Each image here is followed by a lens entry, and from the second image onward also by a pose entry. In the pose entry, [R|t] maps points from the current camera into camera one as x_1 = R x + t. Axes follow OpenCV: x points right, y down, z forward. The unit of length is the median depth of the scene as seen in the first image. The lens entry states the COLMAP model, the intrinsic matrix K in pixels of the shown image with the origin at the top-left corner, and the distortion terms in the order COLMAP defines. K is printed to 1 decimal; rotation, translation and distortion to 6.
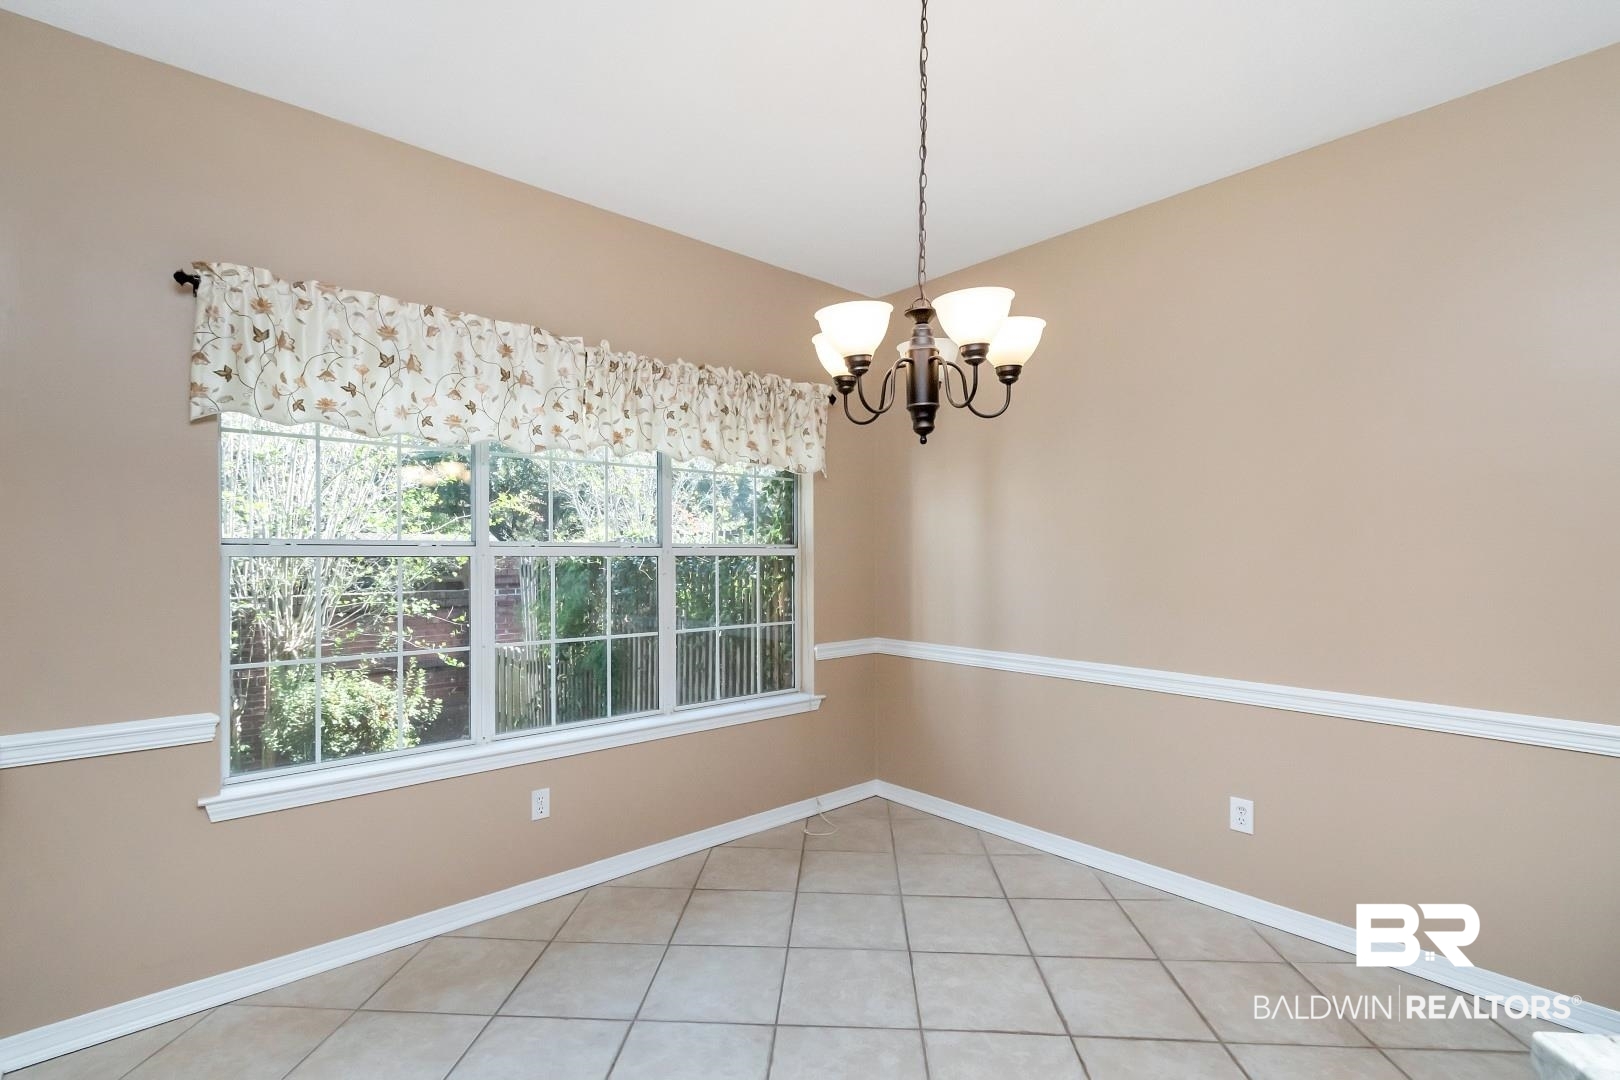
lens RADIAL K [[744.2, 0, 820.8], [0, 744.2, 560.6], [0, 0, 1]] dist [0.001221, 0.000079]
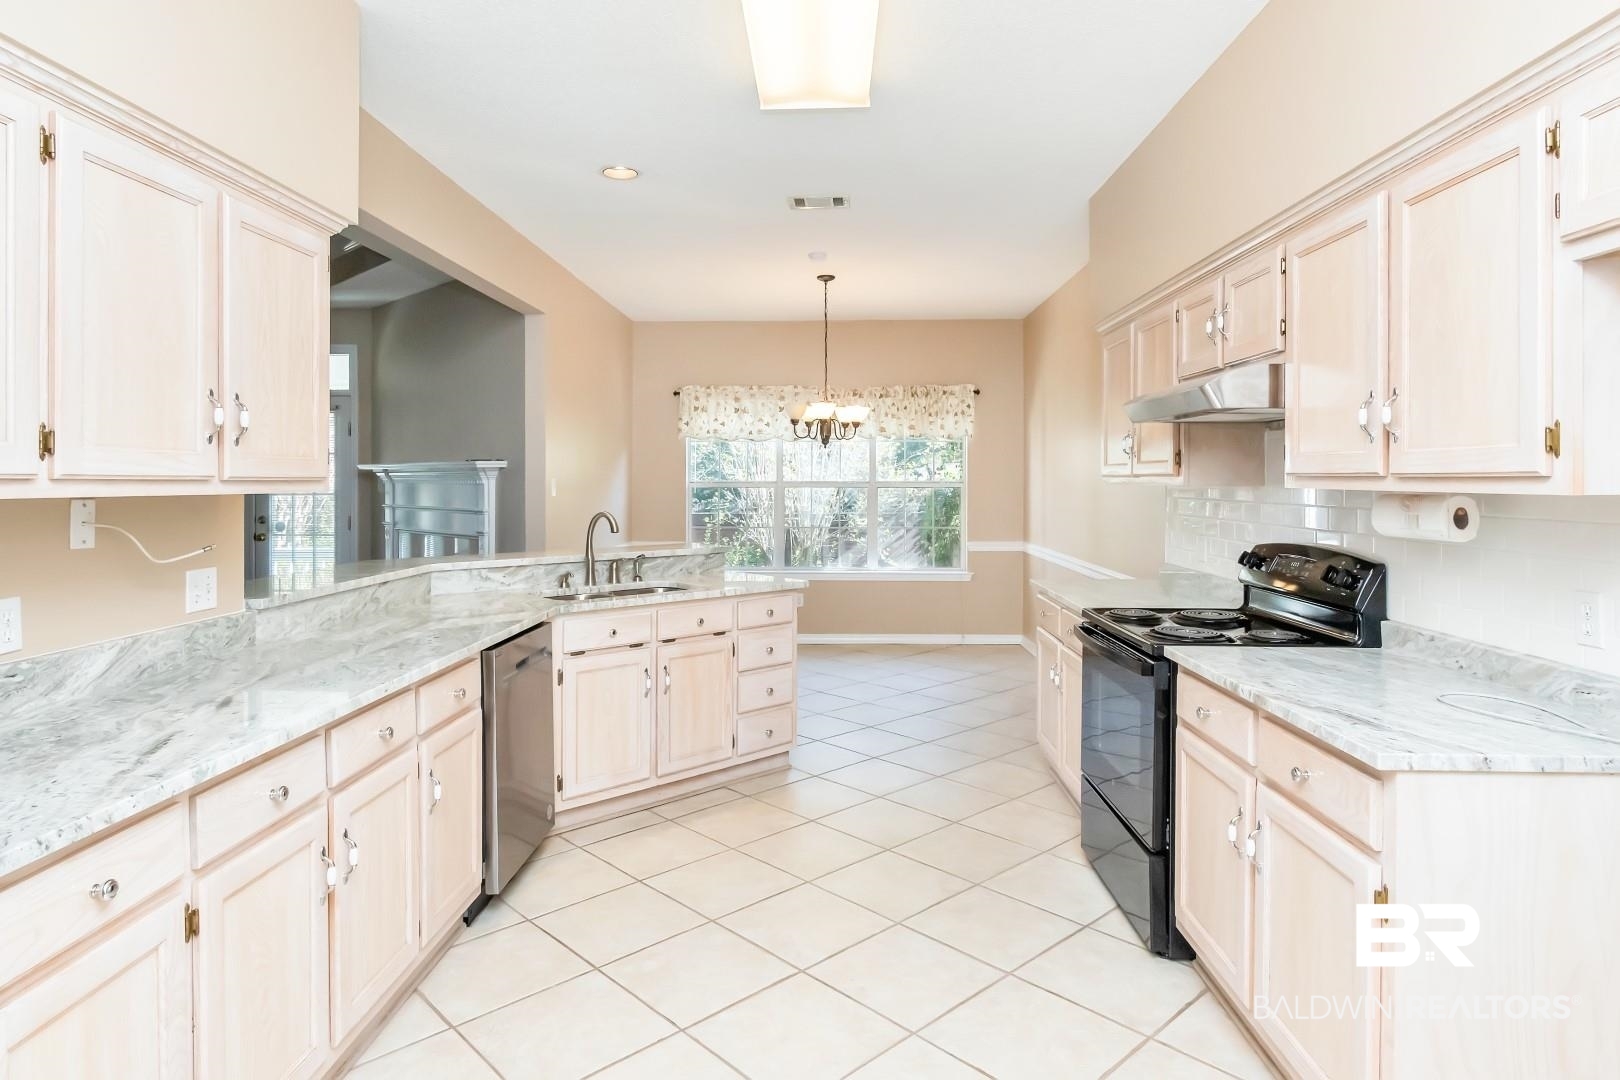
lens RADIAL K [[909.5, 0, 818.8], [0, 909.5, 485.1], [0, 0, 1]] dist [-0.000035, -0.003805]
pose [[0.731721, 0.001714, -0.681602, 1.441426], [-0.006402, 0.999970, -0.004358, -0.001011], [0.681574, 0.007553, 0.731710, -0.895575]]
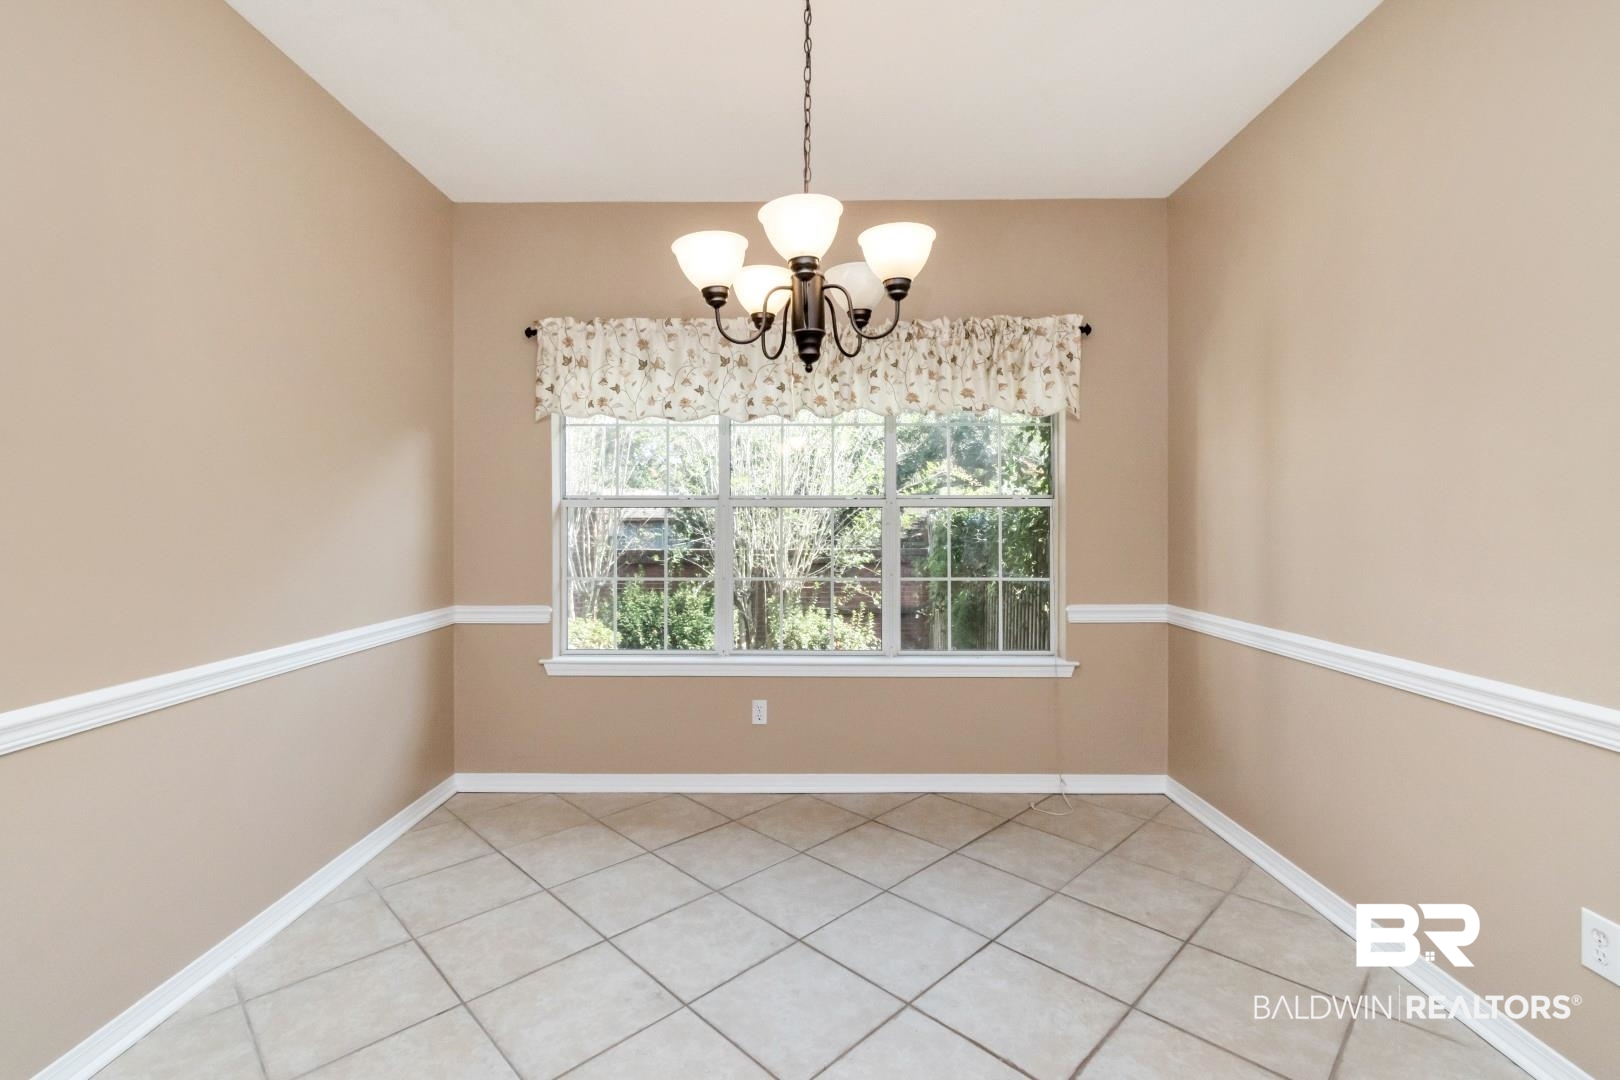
lens RADIAL K [[744.2, 0, 817.0], [0, 744.2, 523.7], [0, 0, 1]] dist [0.001221, 0.000079]
pose [[0.734459, 0.000744, -0.678653, 0.489675], [-0.005176, 0.999976, -0.004506, 0.026140], [0.678634, 0.006822, 0.734445, 0.170886]]
